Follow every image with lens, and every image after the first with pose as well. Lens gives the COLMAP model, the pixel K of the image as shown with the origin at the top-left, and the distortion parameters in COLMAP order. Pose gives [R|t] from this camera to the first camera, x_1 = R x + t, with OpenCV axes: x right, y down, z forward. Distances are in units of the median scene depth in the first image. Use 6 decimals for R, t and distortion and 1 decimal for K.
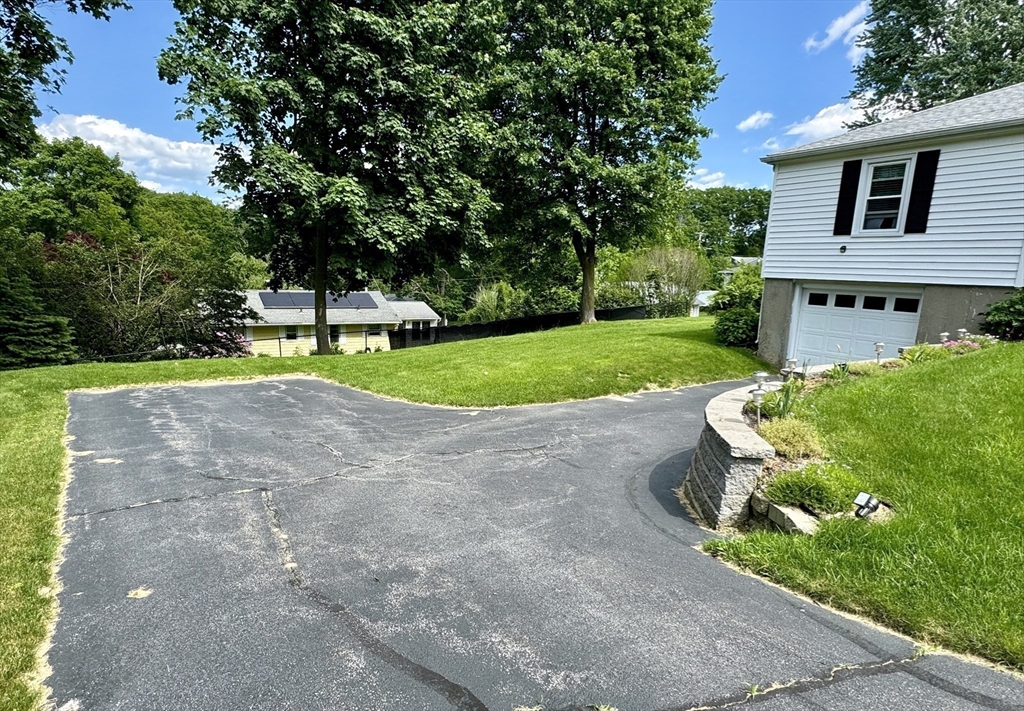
lens RADIAL K [[577.8, 0, 507.6], [0, 577.8, 384.1], [0, 0, 1]] dist [0.004444, -0.000698]
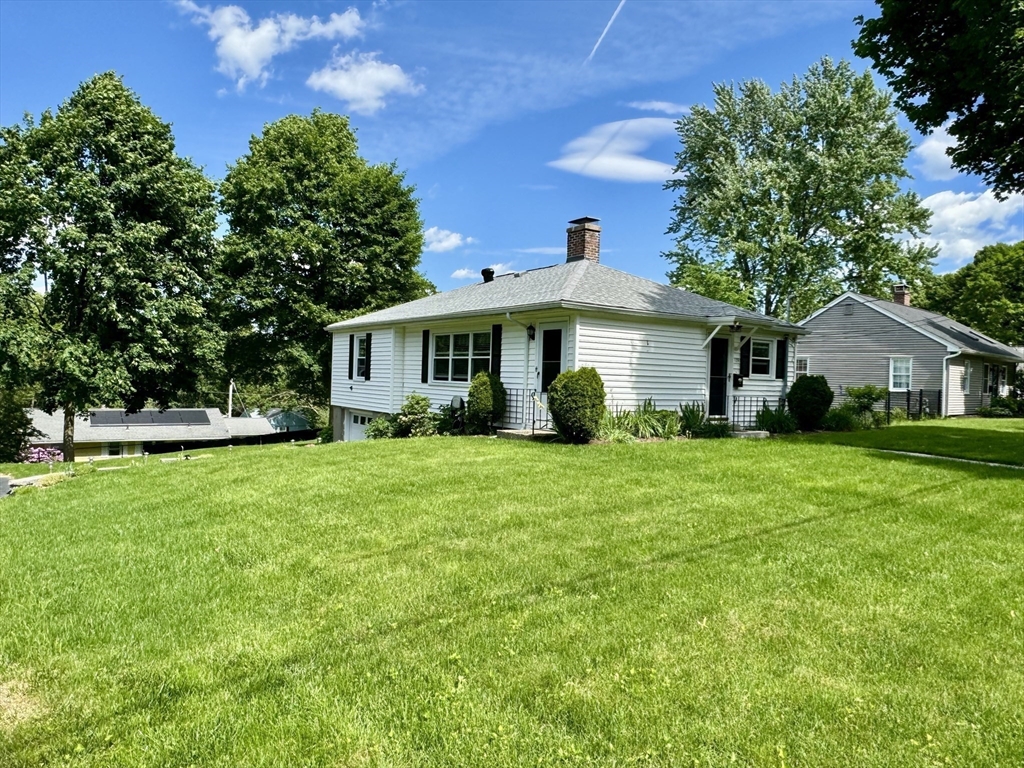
lens RADIAL K [[690.0, 0, 518.0], [0, 690.0, 382.8], [0, 0, 1]] dist [-0.028299, 0.019770]
pose [[0.999056, -0.010475, 0.042149, 1.021580], [0.018023, 0.982964, -0.182912, 0.110967], [-0.039515, 0.183499, 0.982225, -0.920516]]
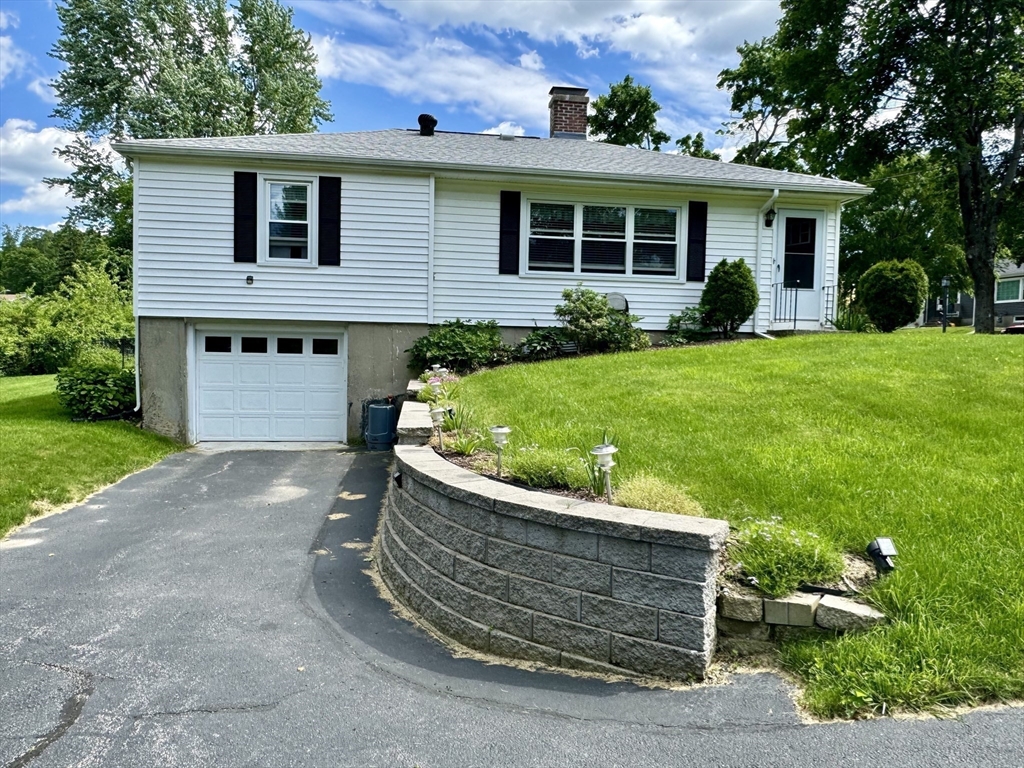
lens RADIAL K [[690.0, 0, 510.6], [0, 690.0, 382.3], [0, 0, 1]] dist [-0.028299, 0.019770]
pose [[0.425975, -0.072778, 0.901803, -0.134934], [0.172221, 0.985057, -0.001853, -0.034315], [-0.888192, 0.156099, 0.432144, 0.319574]]
